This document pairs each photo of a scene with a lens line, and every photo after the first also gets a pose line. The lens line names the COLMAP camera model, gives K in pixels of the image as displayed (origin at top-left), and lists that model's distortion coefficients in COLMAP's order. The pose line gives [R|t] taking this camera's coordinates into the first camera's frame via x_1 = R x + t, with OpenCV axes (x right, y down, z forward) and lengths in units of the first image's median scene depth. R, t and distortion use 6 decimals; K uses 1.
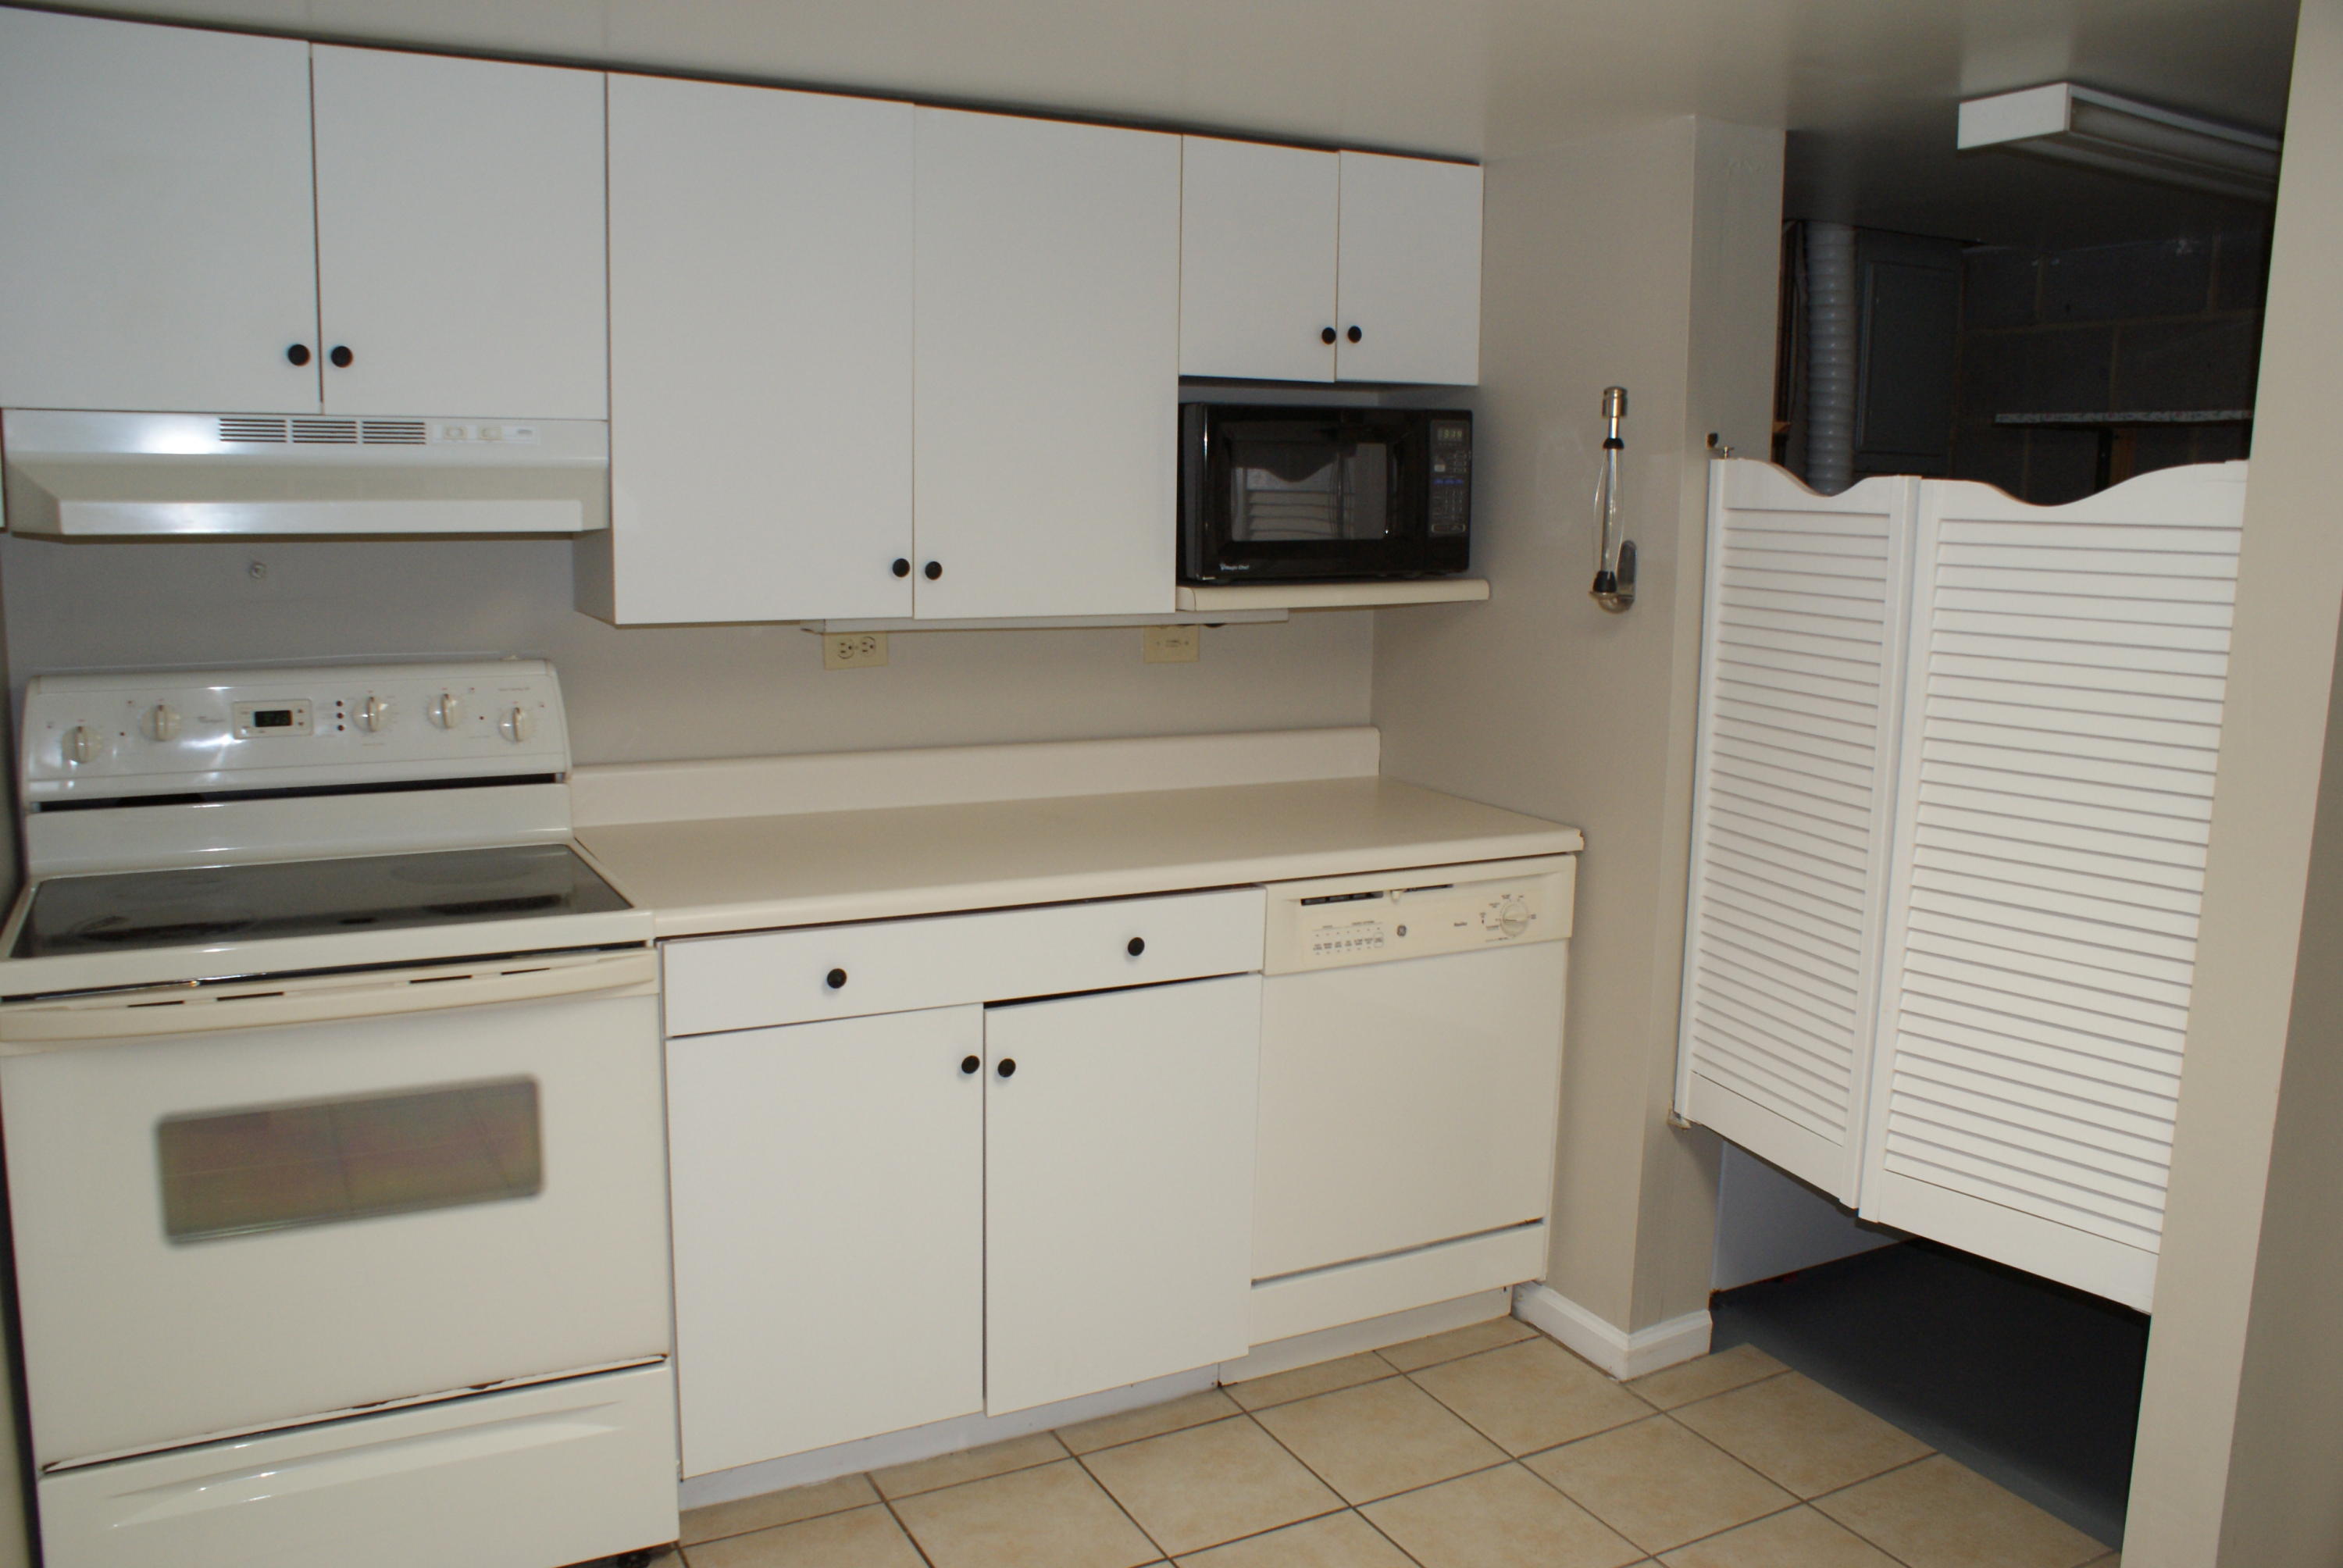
lens RADIAL K [[1868.4, 0, 1176.8], [0, 1868.4, 786.4], [0, 0, 1]] dist [-0.151296, 0.119554]
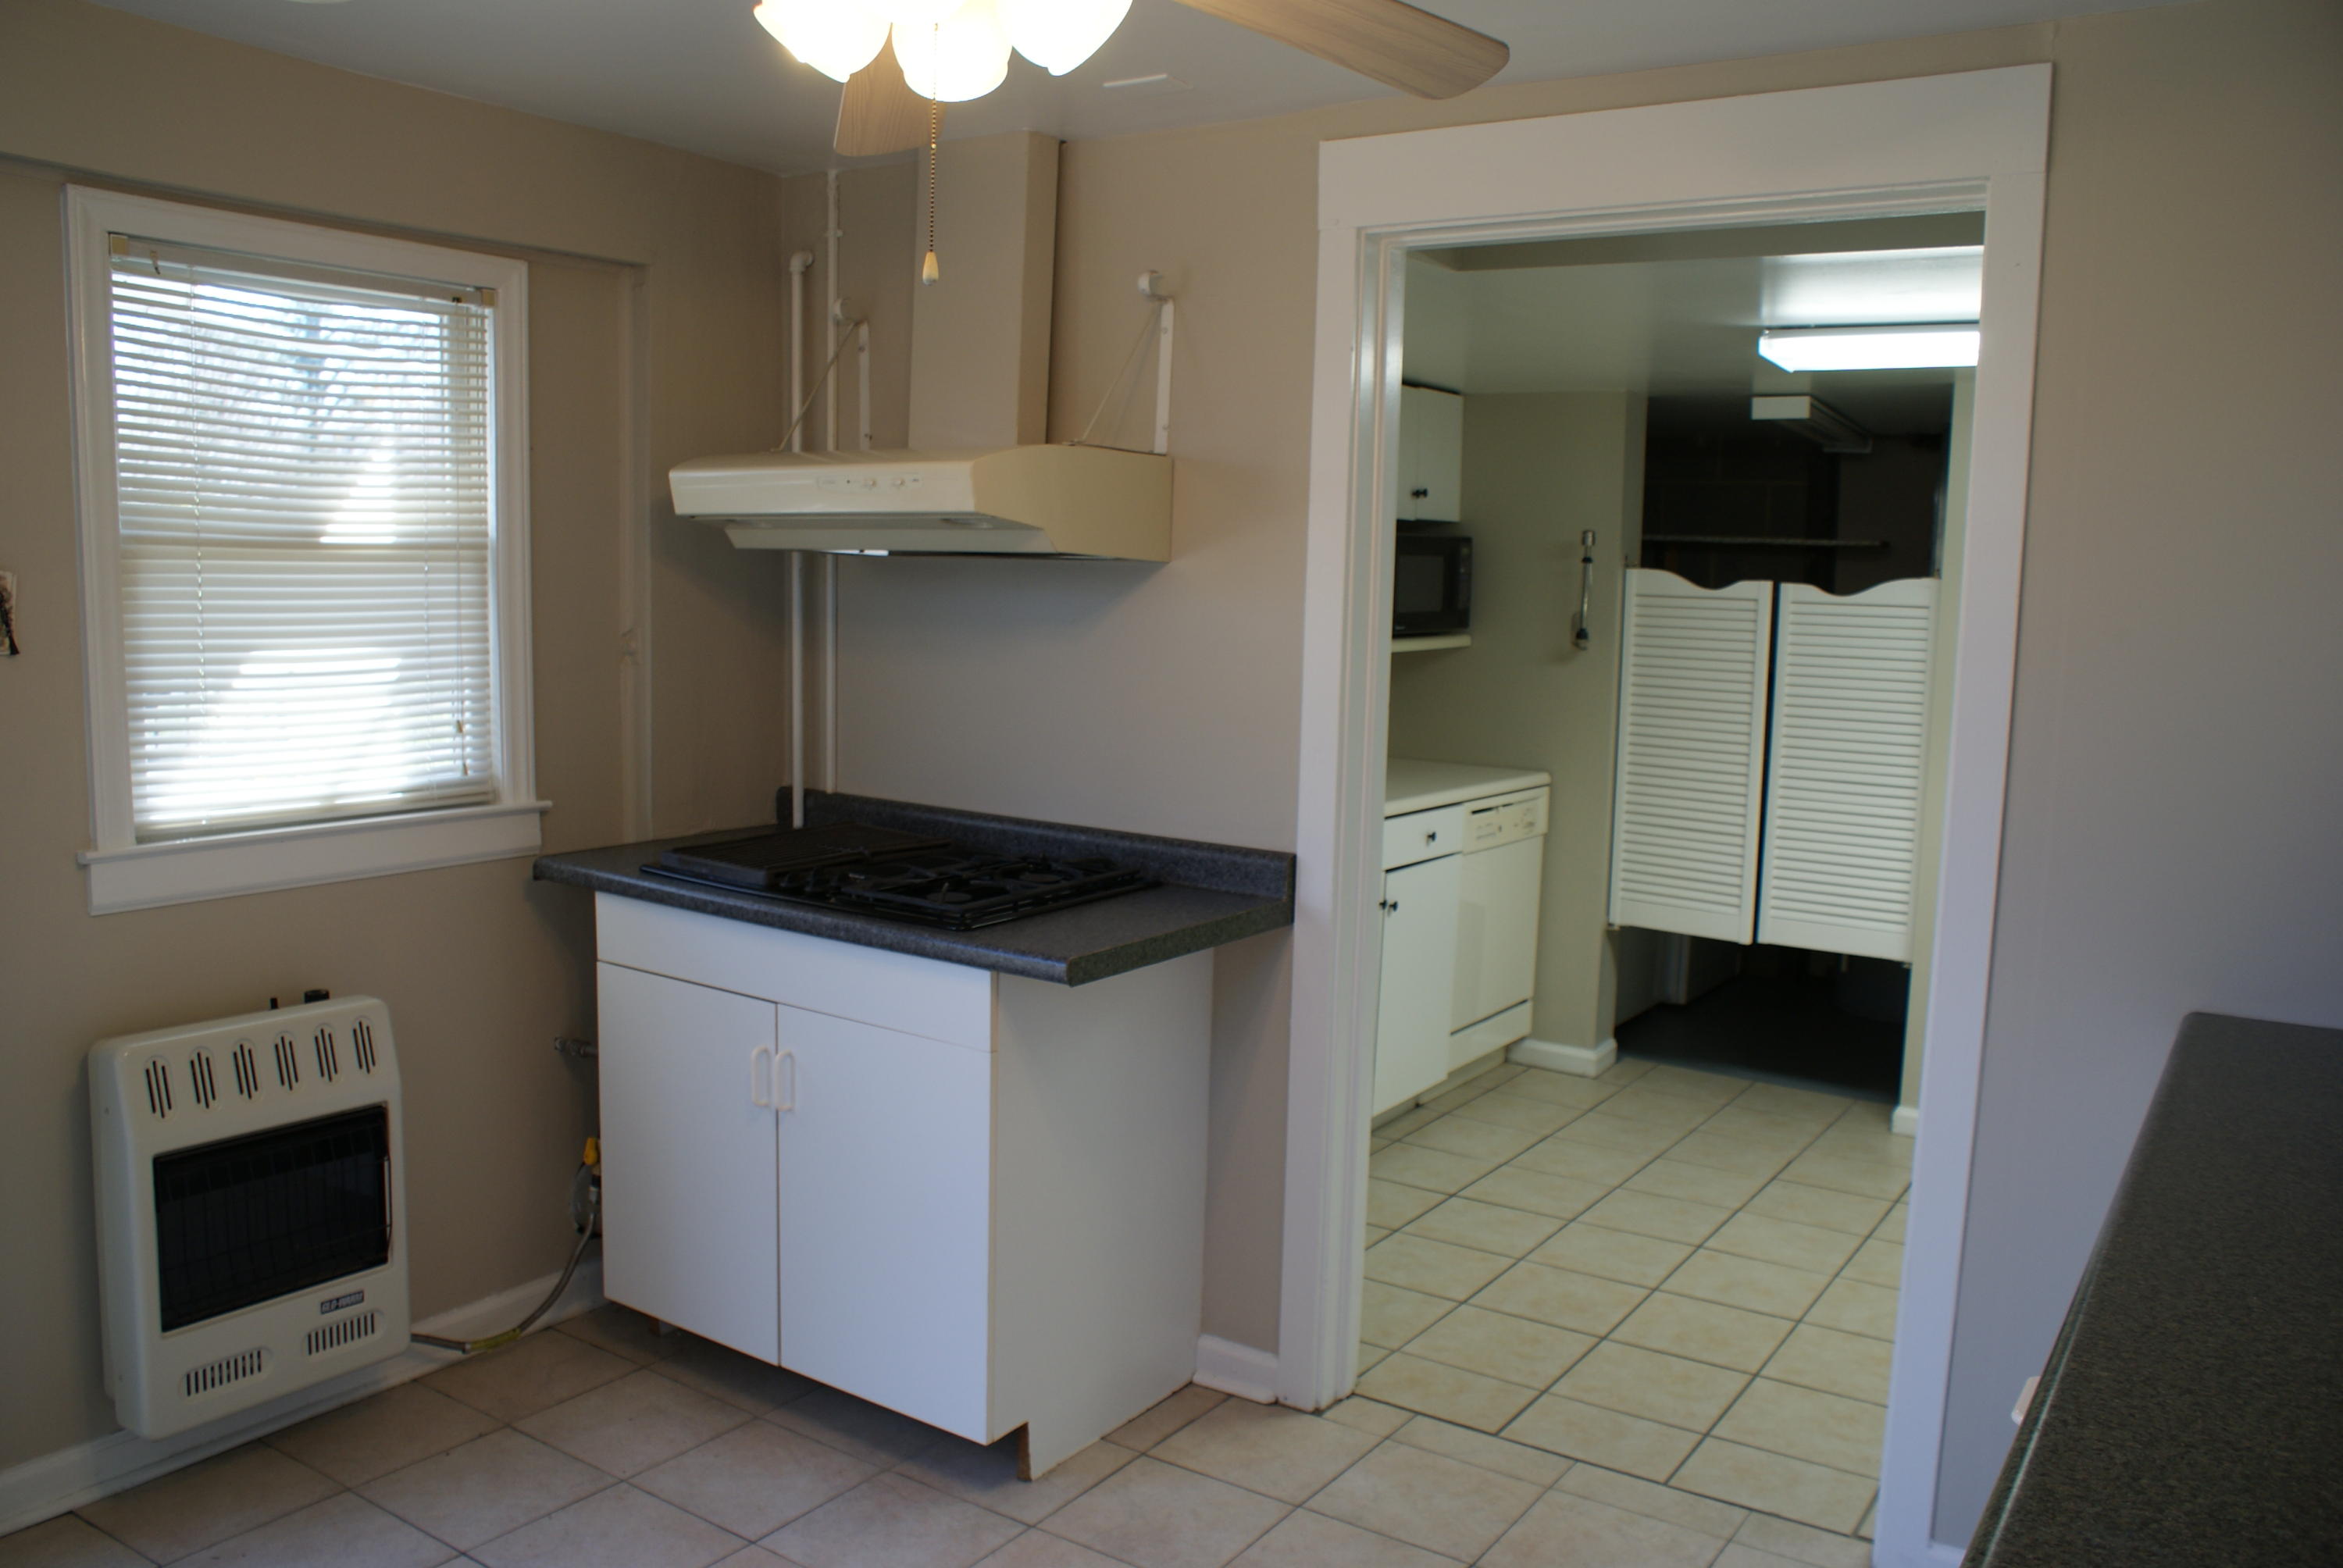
lens RADIAL K [[1868.4, 0, 1165.8], [0, 1868.4, 782.7], [0, 0, 1]] dist [-0.151296, 0.119554]
pose [[0.874594, -0.043714, 0.482882, -0.978583], [0.063009, 0.997729, -0.023799, 0.053108], [-0.480745, 0.051240, 0.875362, -0.396941]]
